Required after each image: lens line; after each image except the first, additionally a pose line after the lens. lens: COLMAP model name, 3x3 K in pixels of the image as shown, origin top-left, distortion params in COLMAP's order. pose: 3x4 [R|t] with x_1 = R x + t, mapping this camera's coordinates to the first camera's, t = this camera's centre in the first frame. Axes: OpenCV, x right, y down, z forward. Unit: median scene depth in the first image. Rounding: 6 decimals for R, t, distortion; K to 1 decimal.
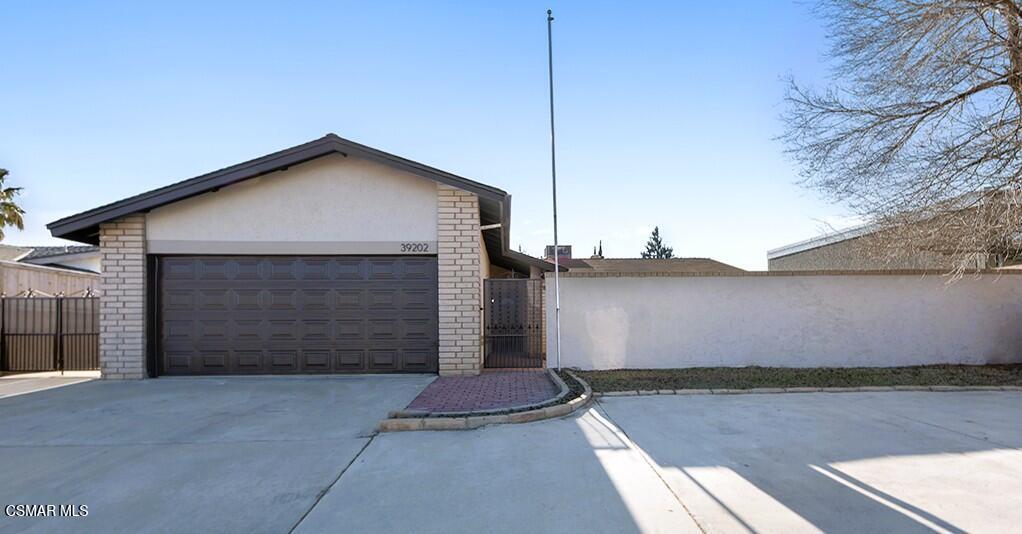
lens RADIAL K [[500.8, 0, 511.0], [0, 500.8, 265.7], [0, 0, 1]] dist [-0.002945, -0.000964]
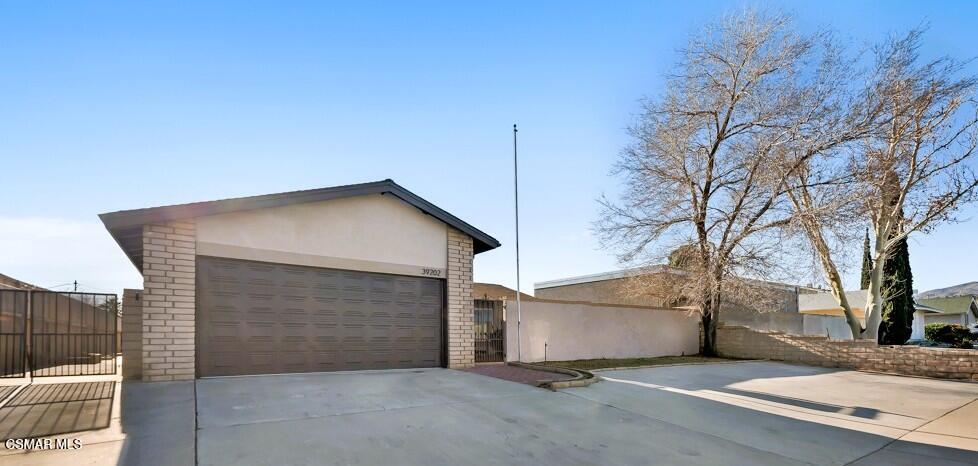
lens RADIAL K [[471.8, 0, 488.9], [0, 471.8, 234.0], [0, 0, 1]] dist [-0.003912, 0.000133]
pose [[0.816349, 0.133392, 0.561943, -0.802388], [-0.083003, 0.989960, -0.114414, -0.005764], [-0.571563, 0.046759, 0.819225, -0.132918]]
